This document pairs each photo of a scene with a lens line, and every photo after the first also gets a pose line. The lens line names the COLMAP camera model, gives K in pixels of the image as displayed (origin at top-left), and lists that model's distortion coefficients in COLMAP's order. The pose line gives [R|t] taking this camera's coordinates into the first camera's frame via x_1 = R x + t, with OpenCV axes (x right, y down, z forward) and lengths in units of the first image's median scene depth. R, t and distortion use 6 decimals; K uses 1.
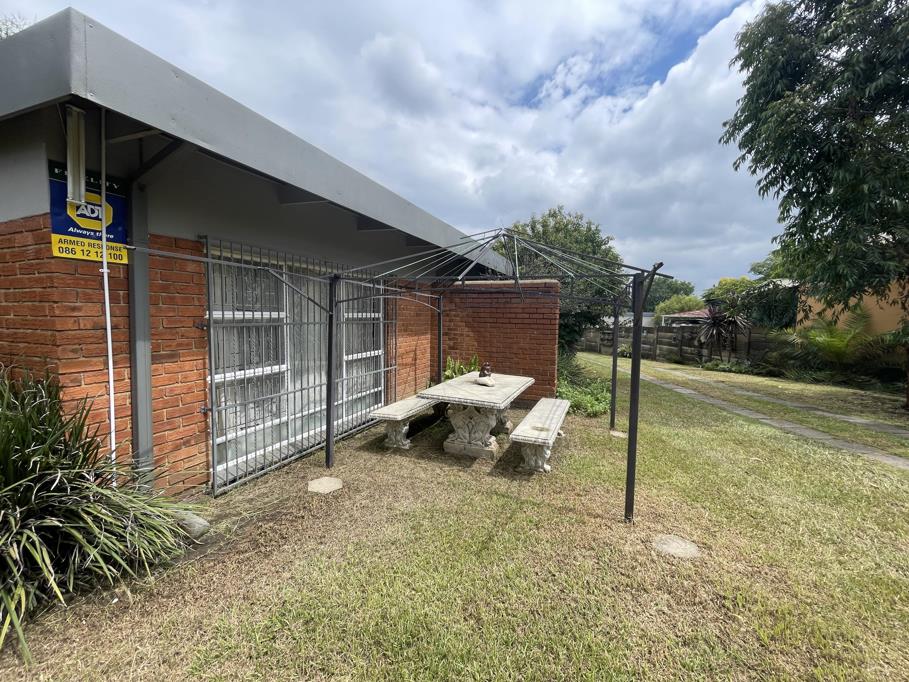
lens RADIAL K [[365.6, 0, 454.5], [0, 365.6, 341.0], [0, 0, 1]] dist [0.002339, 0.000303]
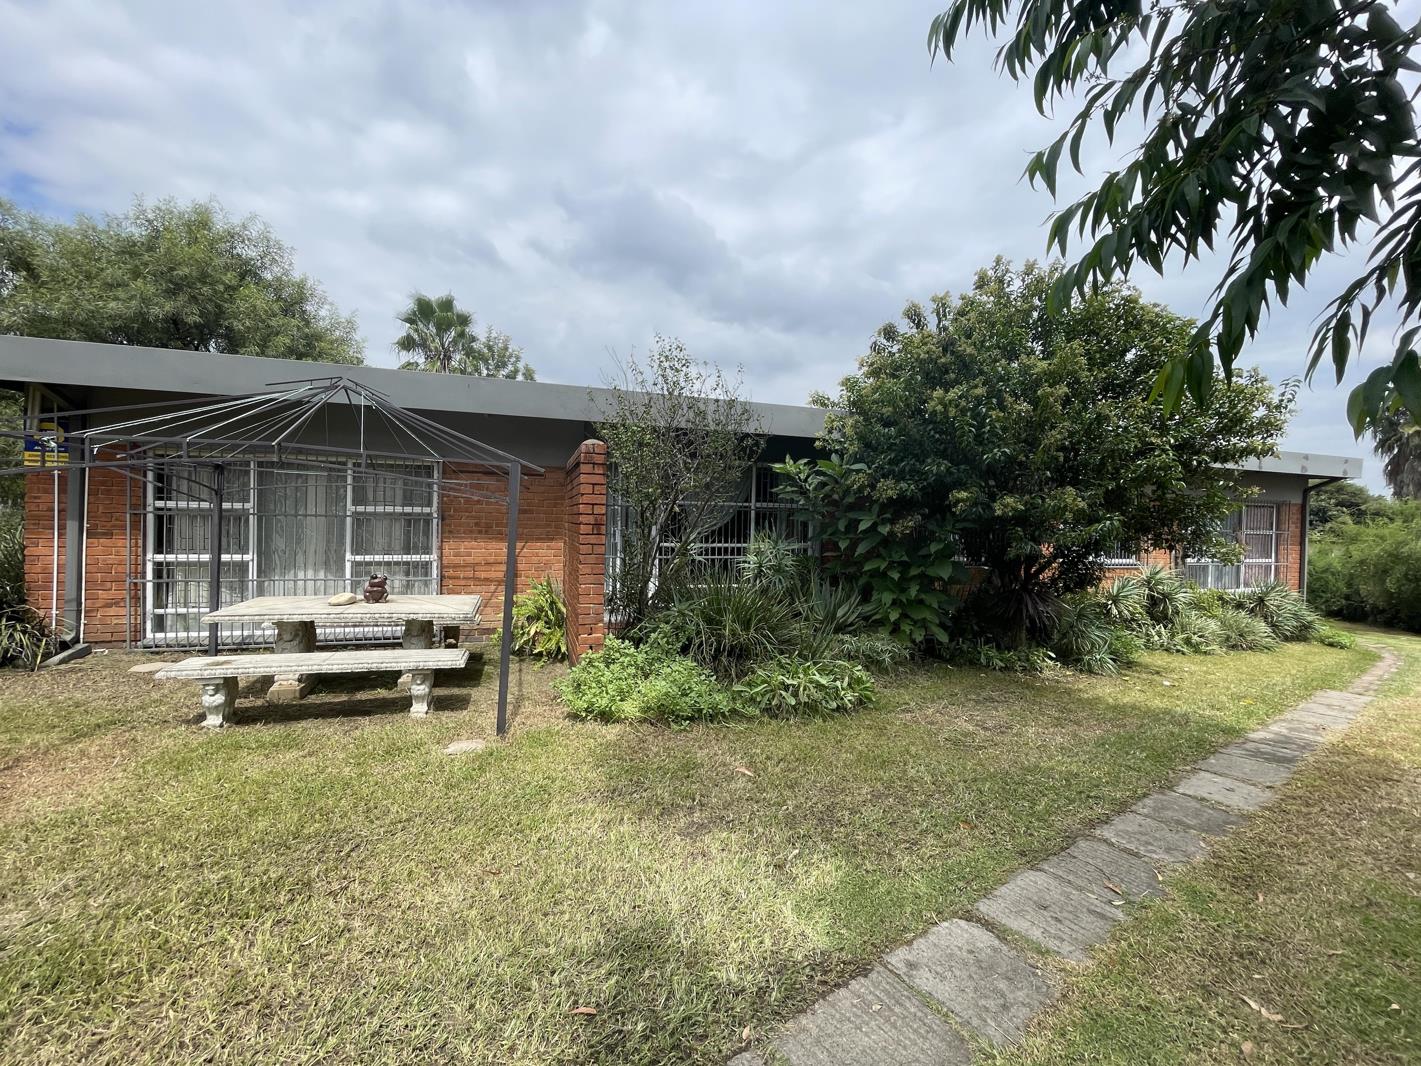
lens RADIAL K [[571.5, 0, 710.5], [0, 571.5, 533.0], [0, 0, 1]] dist [0.002339, 0.000303]
pose [[0.638833, 0.012152, -0.769249, 1.557152], [-0.066412, 0.997014, -0.039402, -0.017782], [0.766474, 0.076259, 0.637732, 0.955443]]
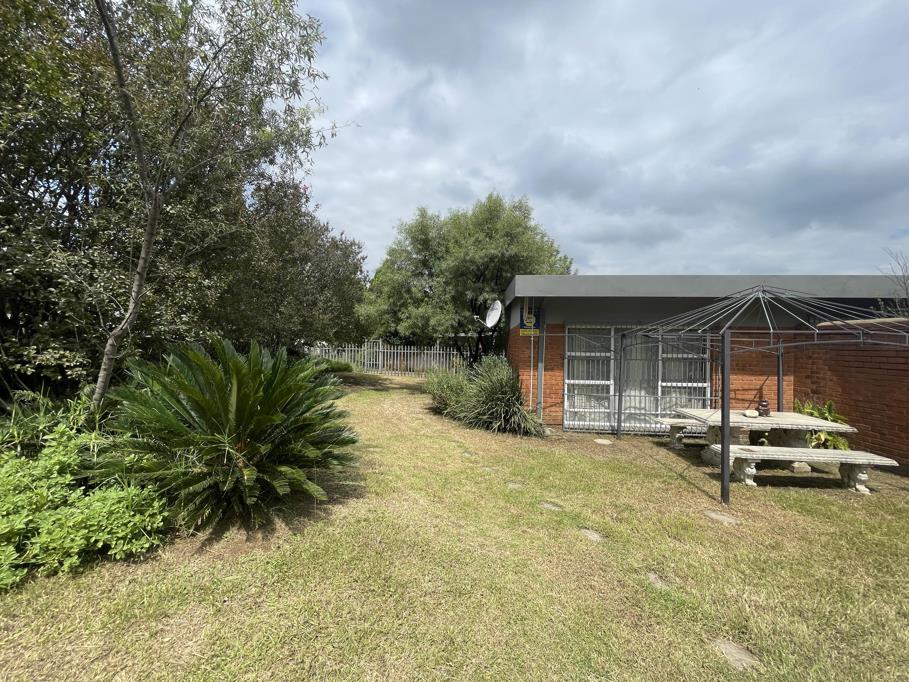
lens RADIAL K [[365.6, 0, 454.5], [0, 365.6, 341.0], [0, 0, 1]] dist [0.002339, 0.000303]
pose [[0.308155, -0.018051, -0.951165, 1.049307], [-0.081293, 0.995663, -0.045233, 0.010409], [0.947857, 0.091261, 0.305351, -0.325550]]
